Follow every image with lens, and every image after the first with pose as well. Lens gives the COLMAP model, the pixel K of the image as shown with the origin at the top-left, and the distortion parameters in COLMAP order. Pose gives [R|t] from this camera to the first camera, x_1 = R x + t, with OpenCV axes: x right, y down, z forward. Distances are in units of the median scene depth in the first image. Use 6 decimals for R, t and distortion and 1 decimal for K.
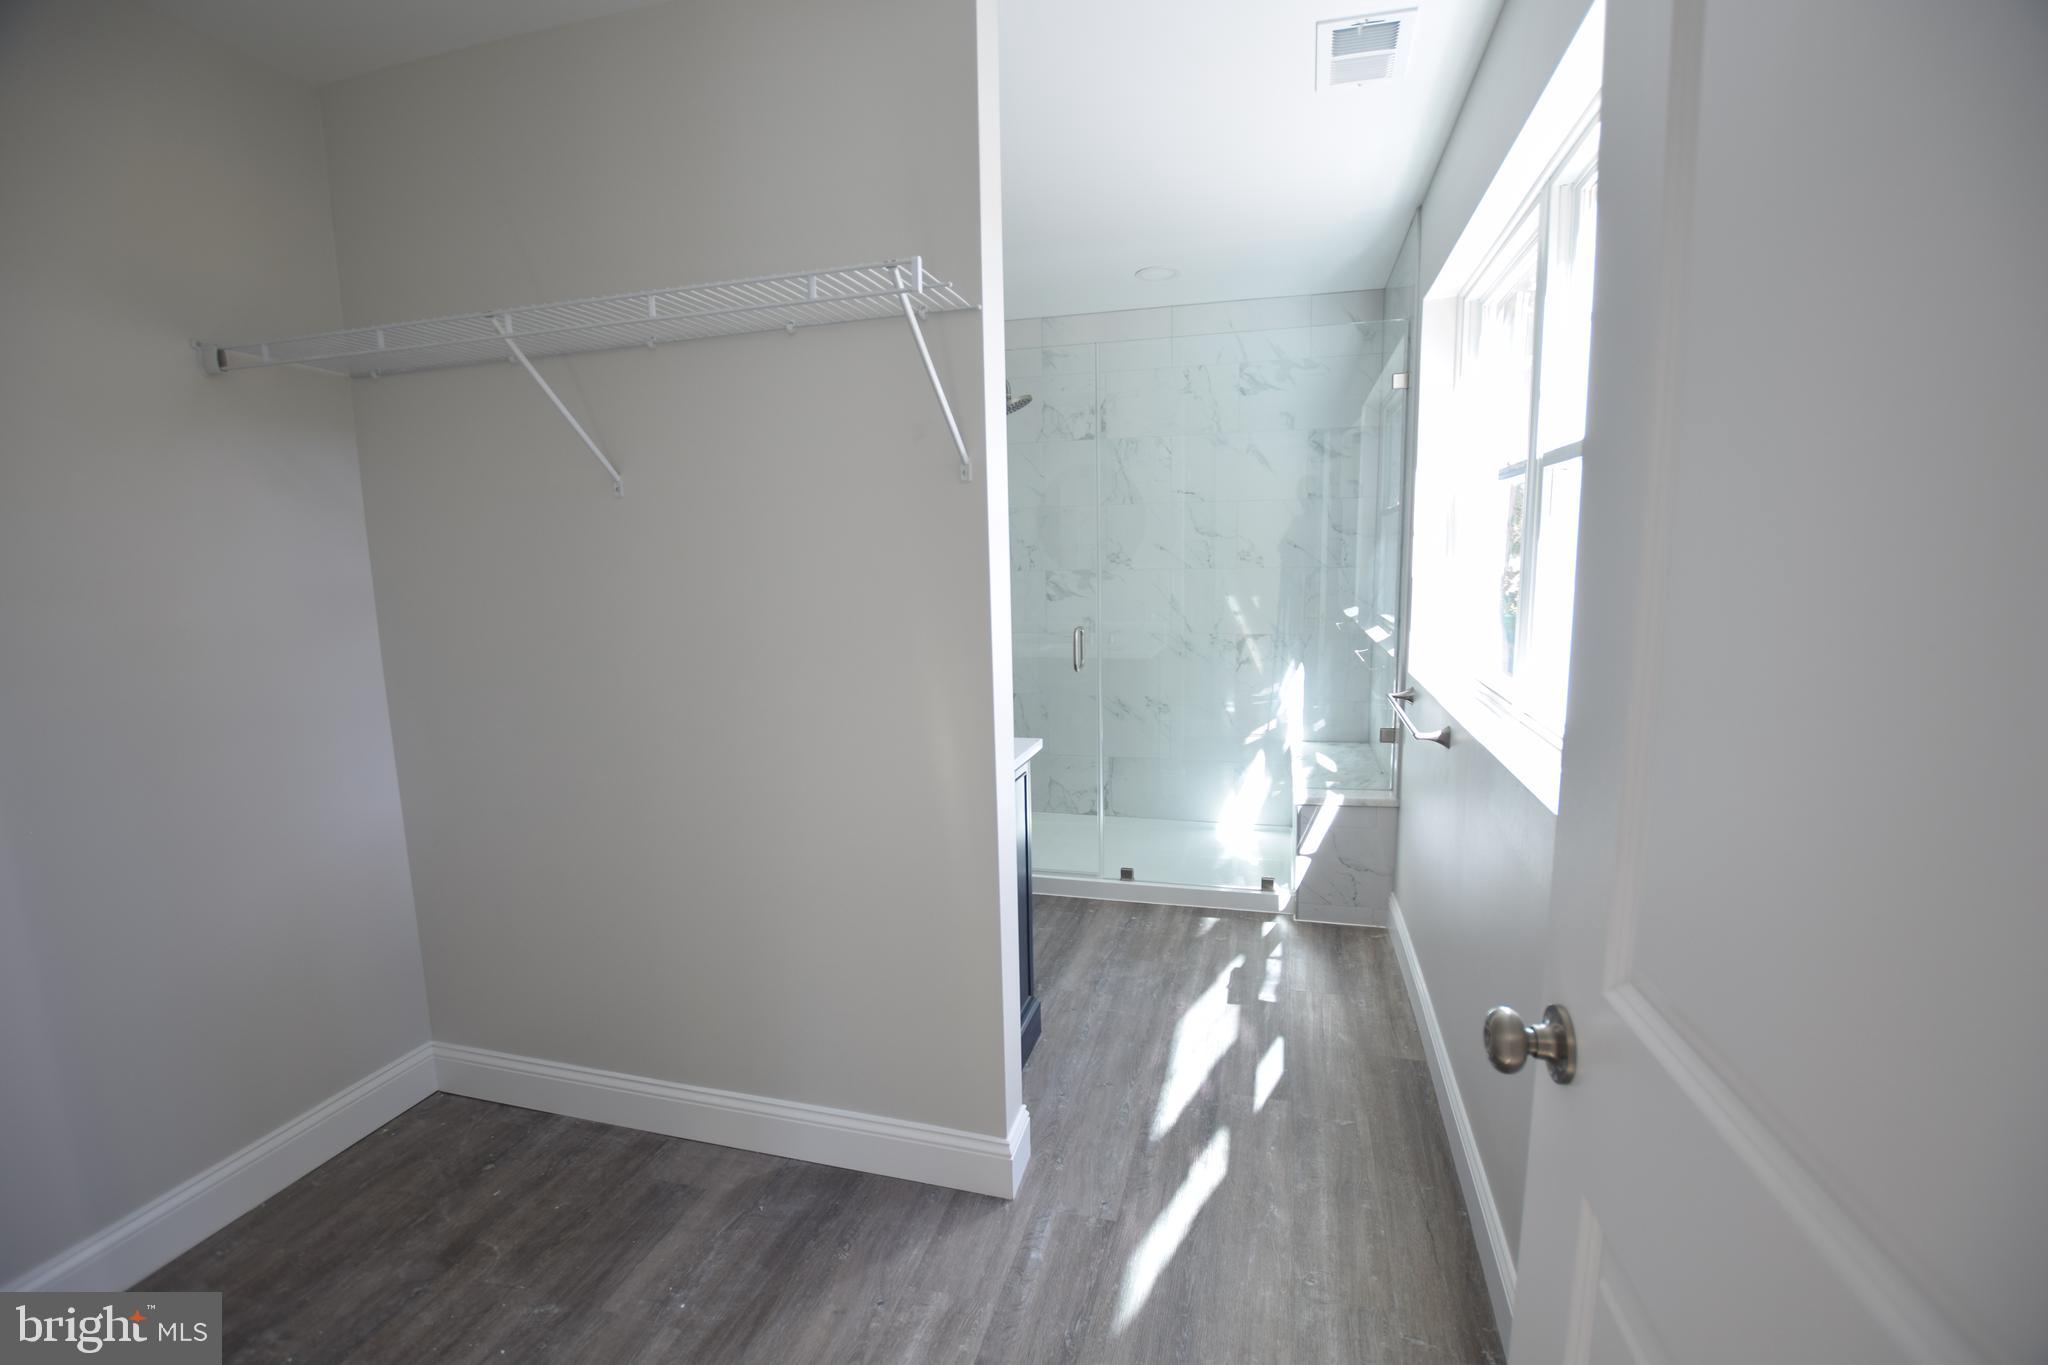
lens RADIAL K [[903.4, 0, 1030.1], [0, 903.4, 691.8], [0, 0, 1]] dist [-0.034384, 0.004639]
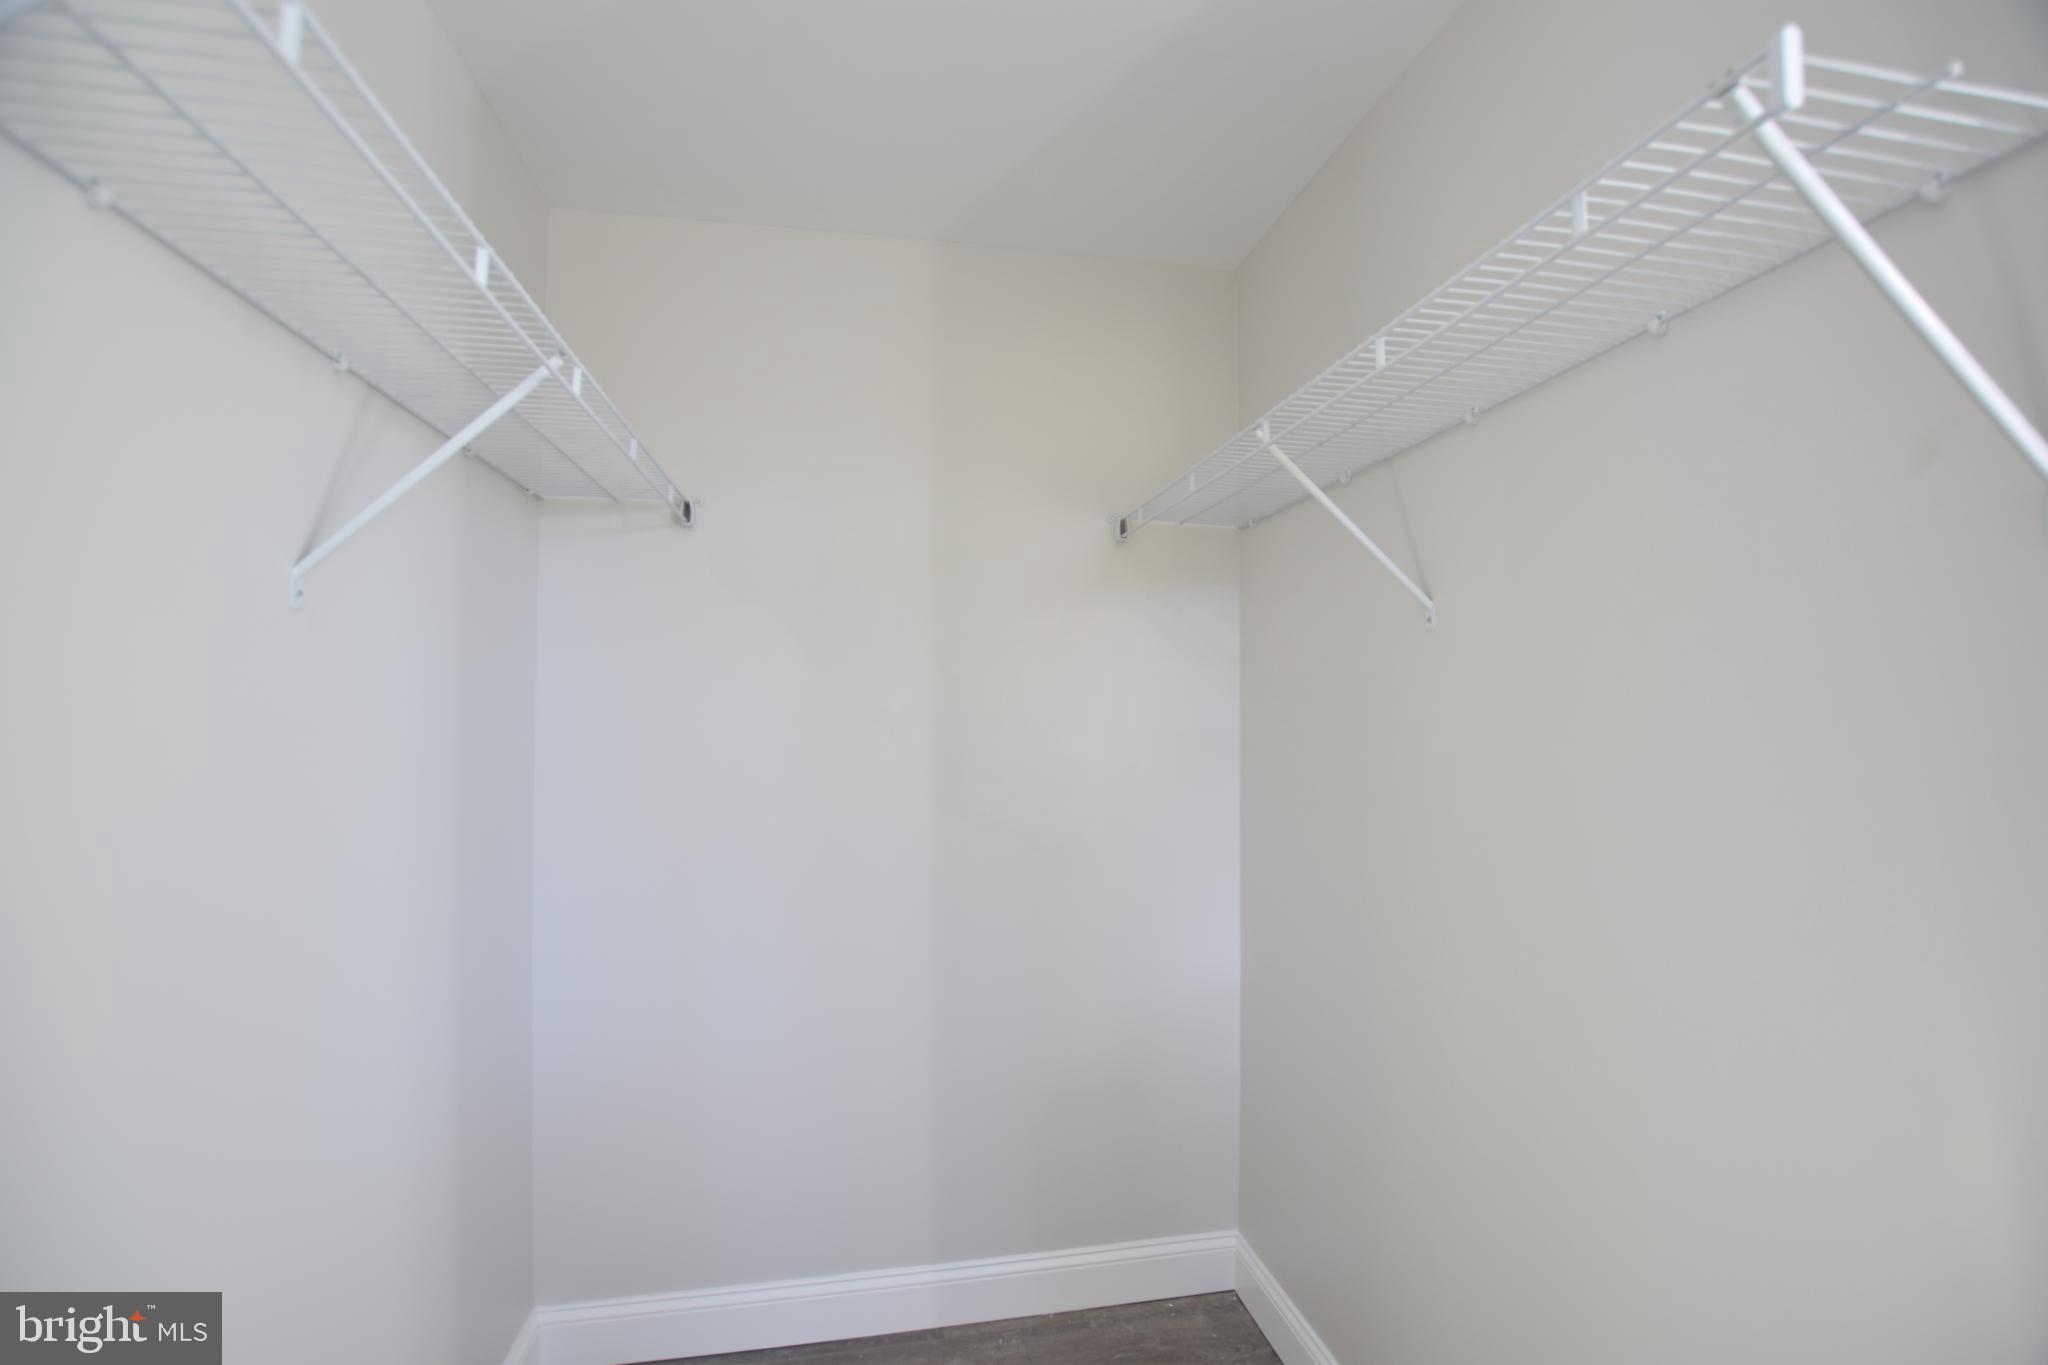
lens RADIAL K [[903.4, 0, 1030.1], [0, 903.4, 691.8], [0, 0, 1]] dist [-0.034384, 0.004639]
pose [[0.439485, -0.002146, -0.898247, 0.066431], [-0.144934, 0.986725, -0.073269, -0.067371], [0.886480, 0.162387, 0.433340, 0.409690]]
